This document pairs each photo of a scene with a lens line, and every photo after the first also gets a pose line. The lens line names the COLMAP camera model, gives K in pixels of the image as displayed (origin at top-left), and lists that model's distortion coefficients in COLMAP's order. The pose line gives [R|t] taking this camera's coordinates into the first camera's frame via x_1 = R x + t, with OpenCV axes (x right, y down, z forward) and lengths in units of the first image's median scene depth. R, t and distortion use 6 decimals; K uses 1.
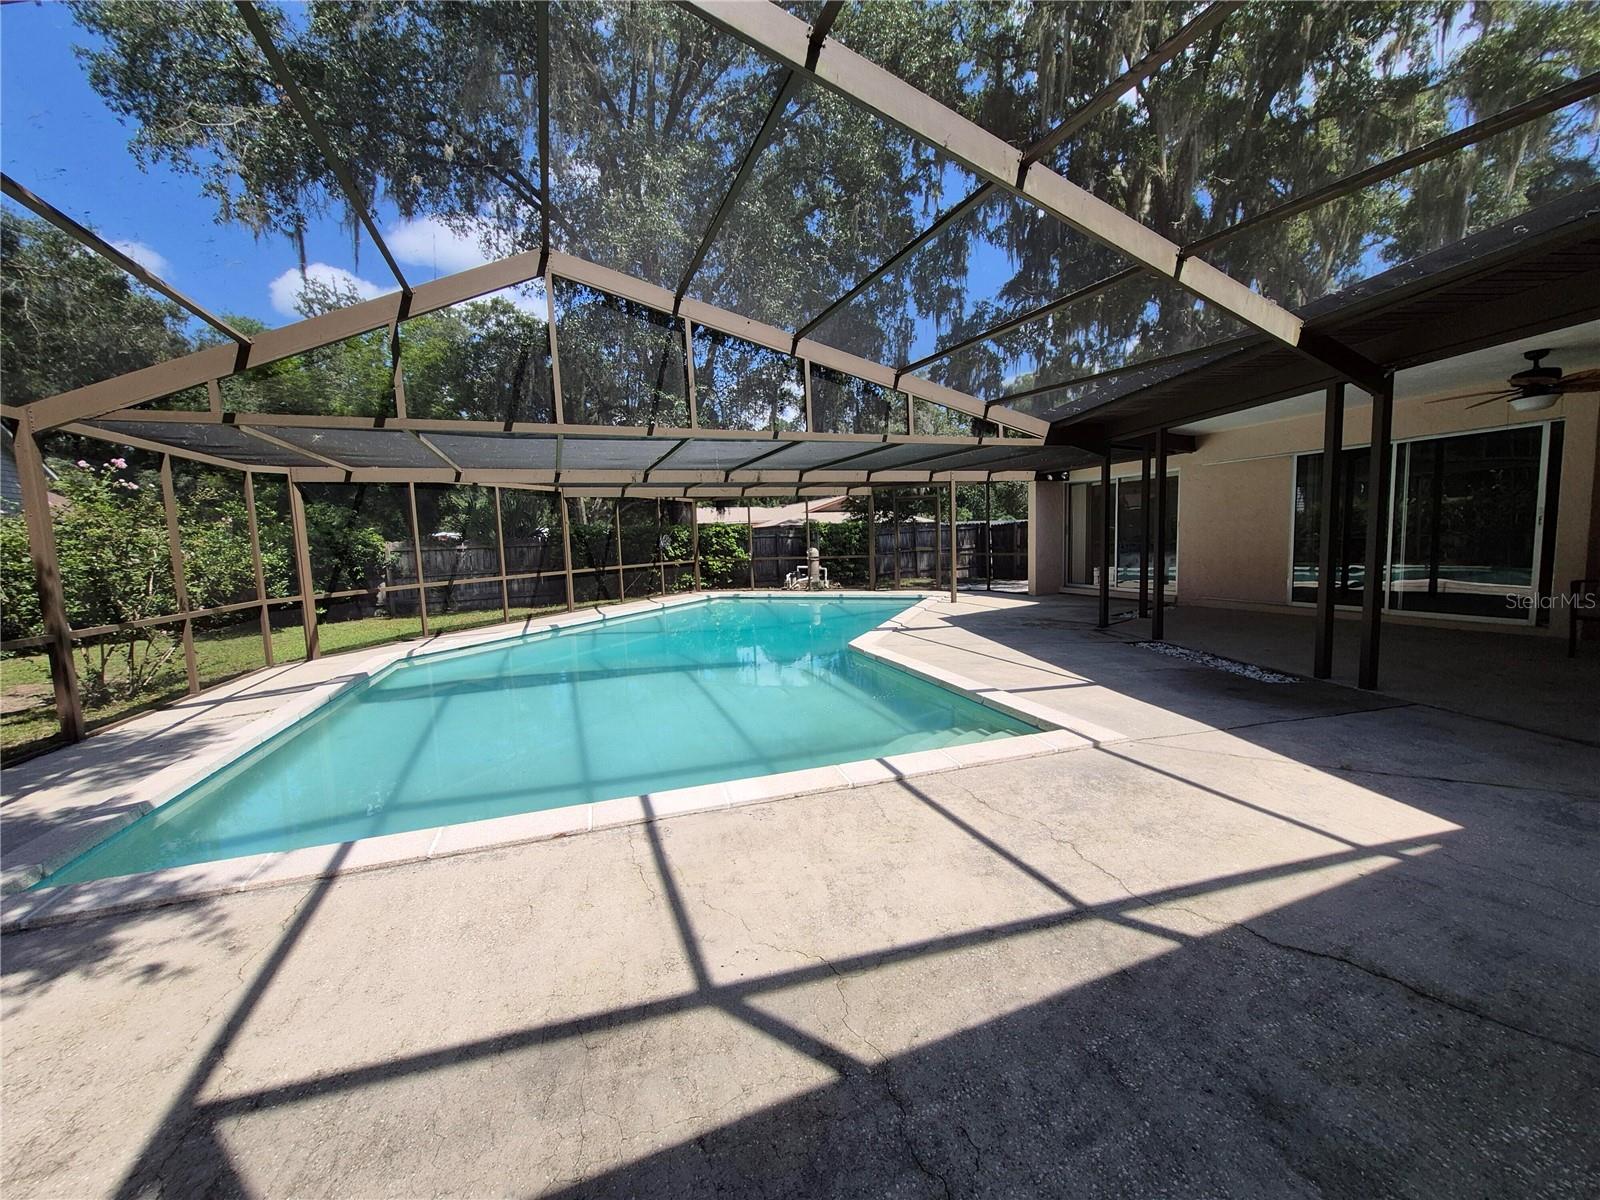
lens RADIAL K [[631.2, 0, 807.5], [0, 631.2, 600.2], [0, 0, 1]] dist [-0.000165, -0.000042]
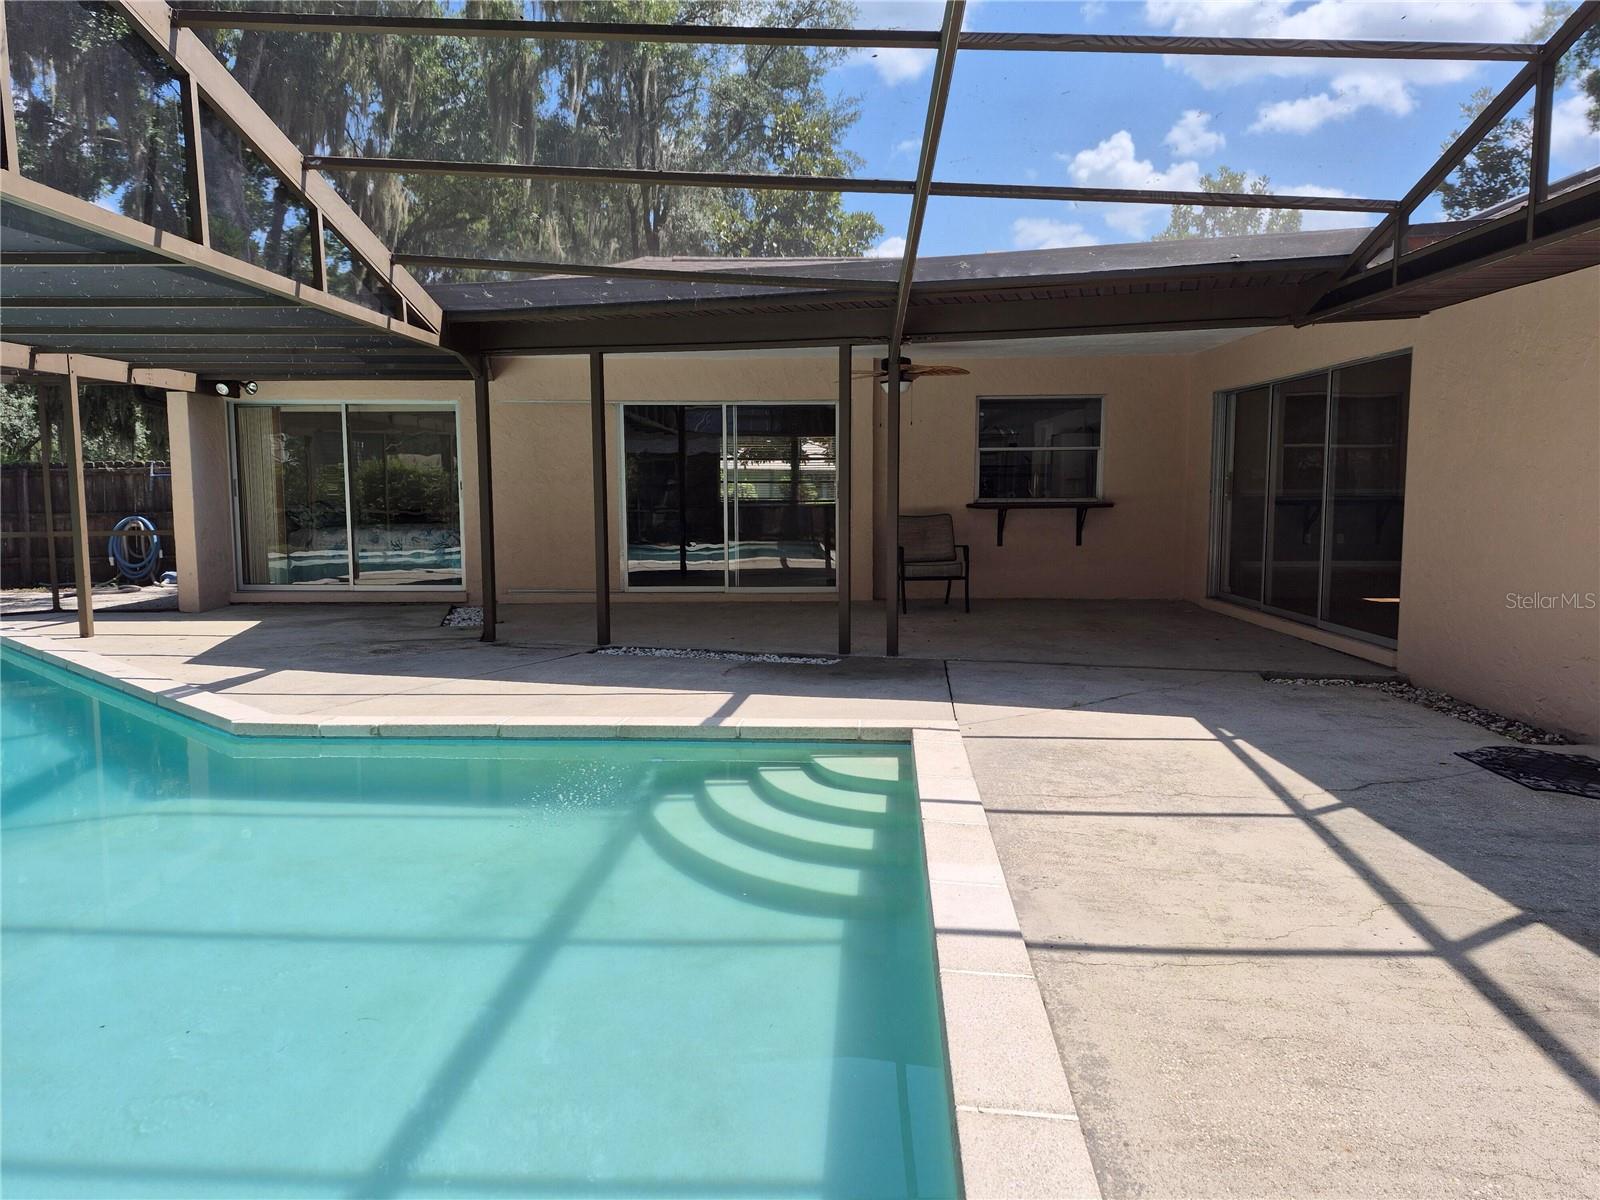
lens RADIAL K [[1110.3, 0, 798.2], [0, 1110.3, 607.4], [0, 0, 1]] dist [0.060067, -0.060938]
pose [[0.380446, -0.070561, 0.922107, -1.677596], [0.081630, 0.995755, 0.042518, -0.049711], [-0.921194, 0.059096, 0.384591, 0.976939]]
